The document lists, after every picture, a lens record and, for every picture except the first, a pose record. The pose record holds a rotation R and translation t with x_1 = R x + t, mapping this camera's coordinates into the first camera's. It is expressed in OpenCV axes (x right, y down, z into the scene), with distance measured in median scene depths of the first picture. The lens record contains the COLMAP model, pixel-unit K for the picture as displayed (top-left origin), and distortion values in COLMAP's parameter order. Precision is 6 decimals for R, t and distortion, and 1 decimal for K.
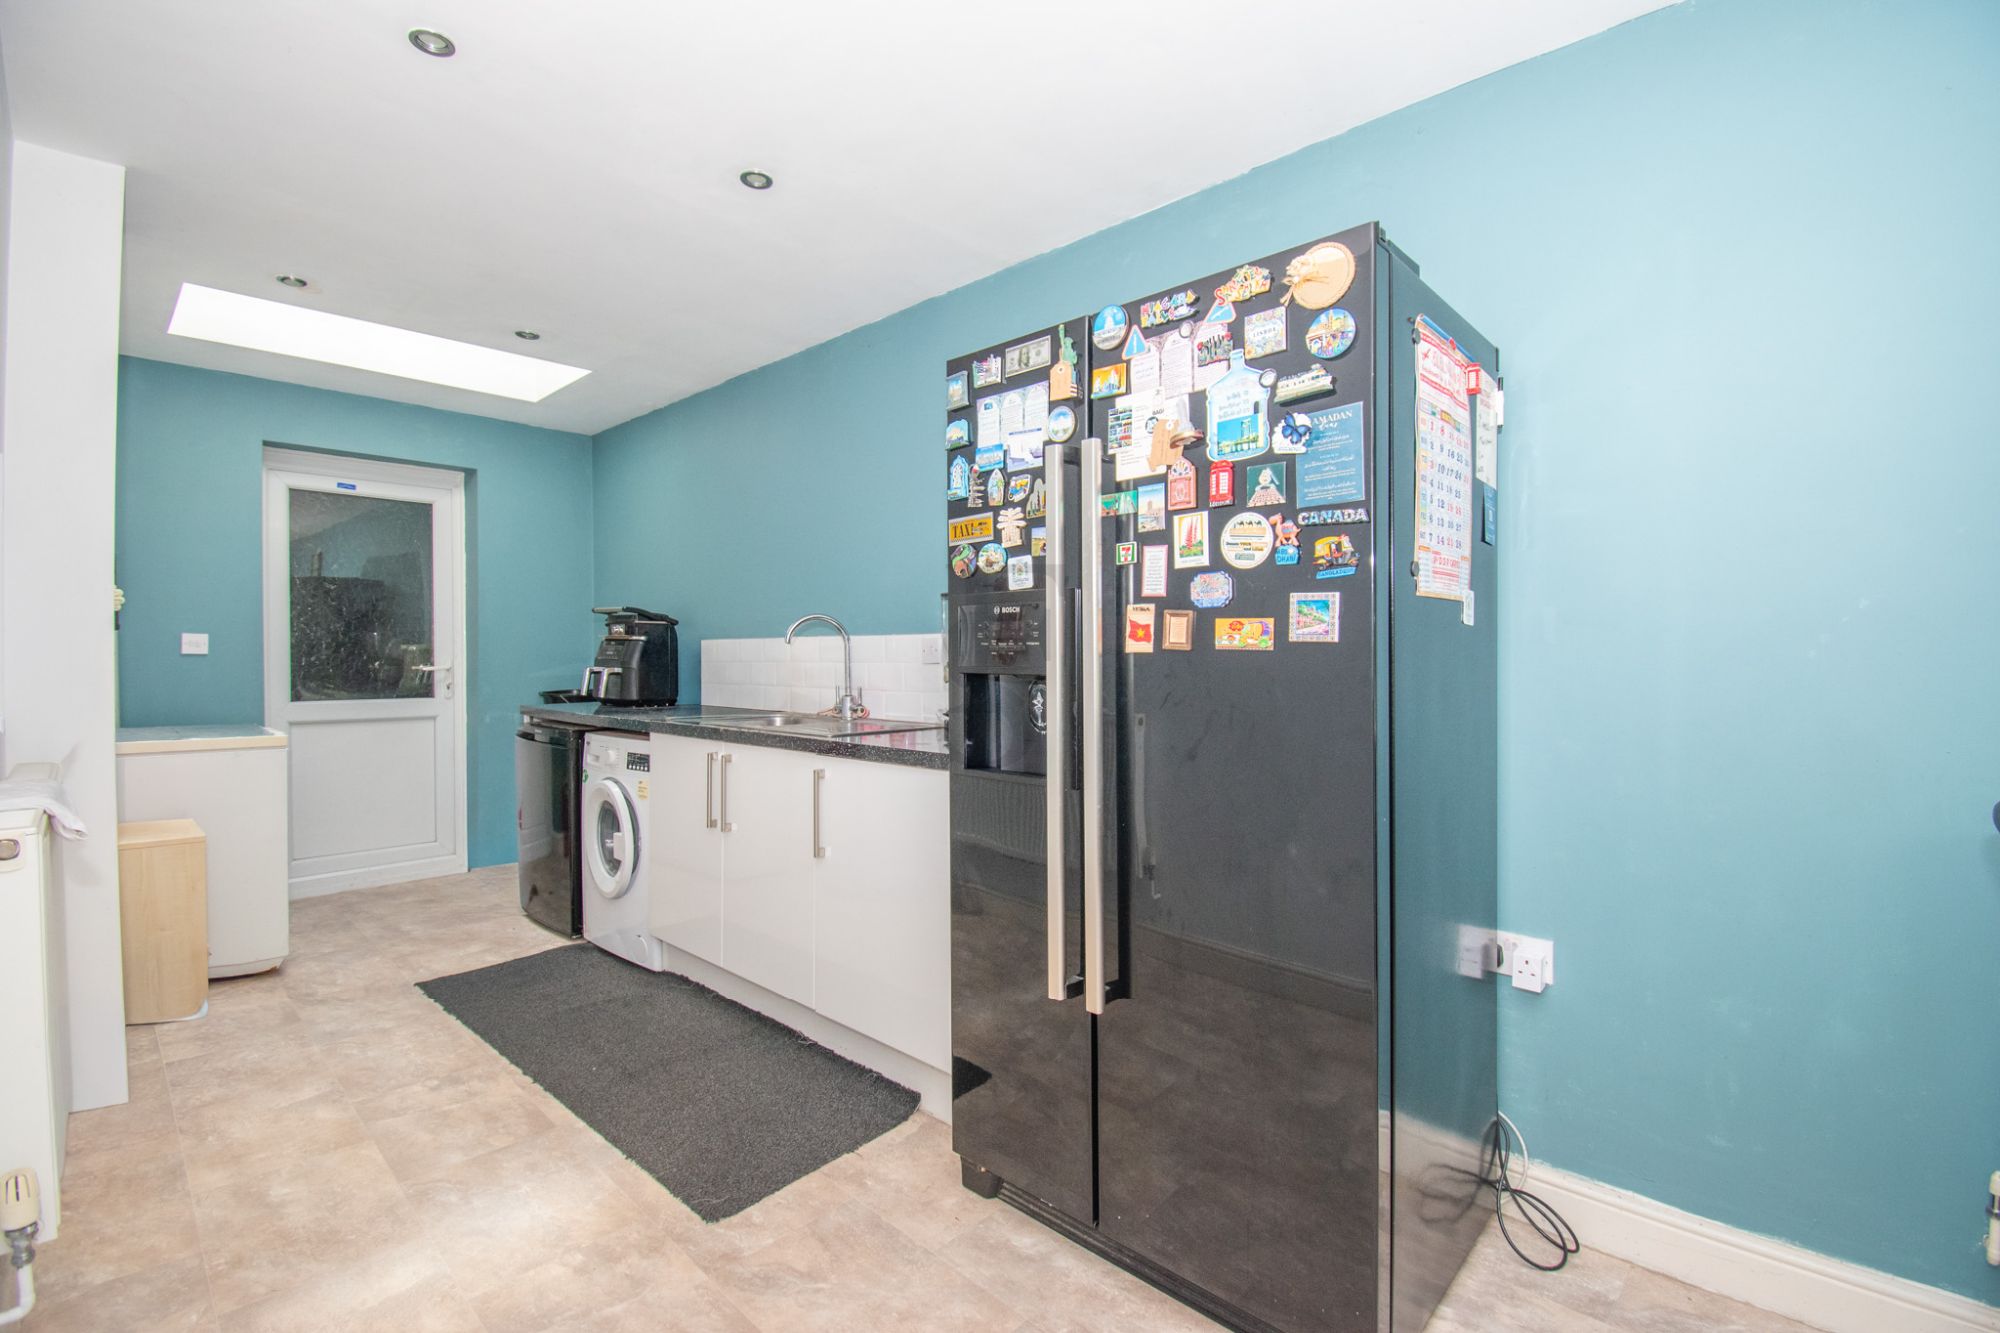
lens RADIAL K [[870.5, 0, 1001.8], [0, 870.5, 660.6], [0, 0, 1]] dist [0.011407, -0.018992]
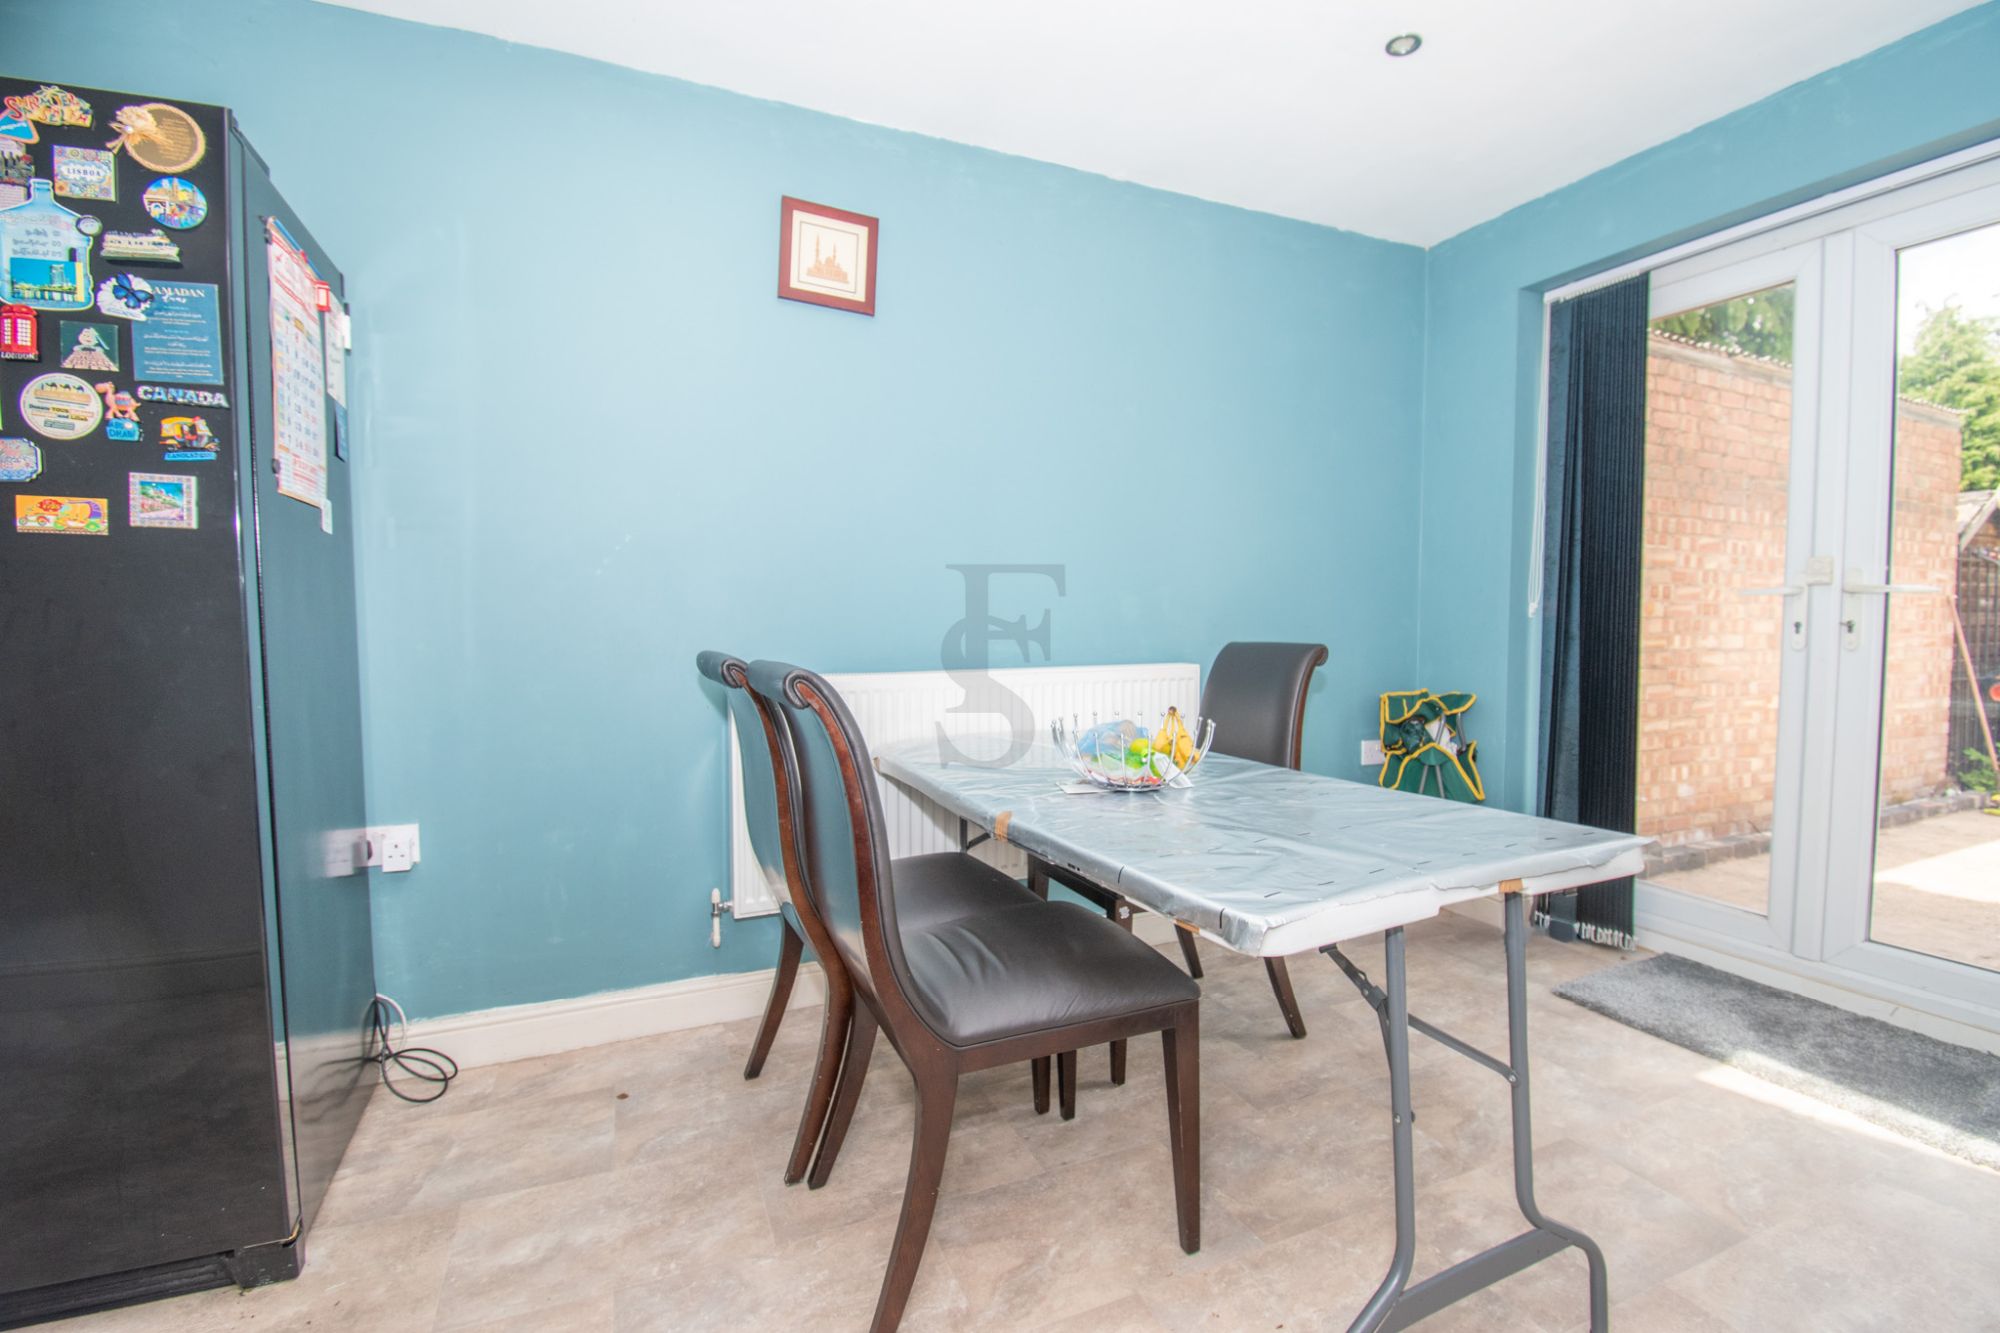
lens RADIAL K [[870.5, 0, 1001.8], [0, 870.5, 660.6], [0, 0, 1]] dist [0.011407, -0.018992]
pose [[0.378911, -0.055619, 0.923760, -0.164735], [0.010054, 0.998381, 0.055987, 0.076302], [-0.925378, -0.011927, 0.378857, -0.186284]]
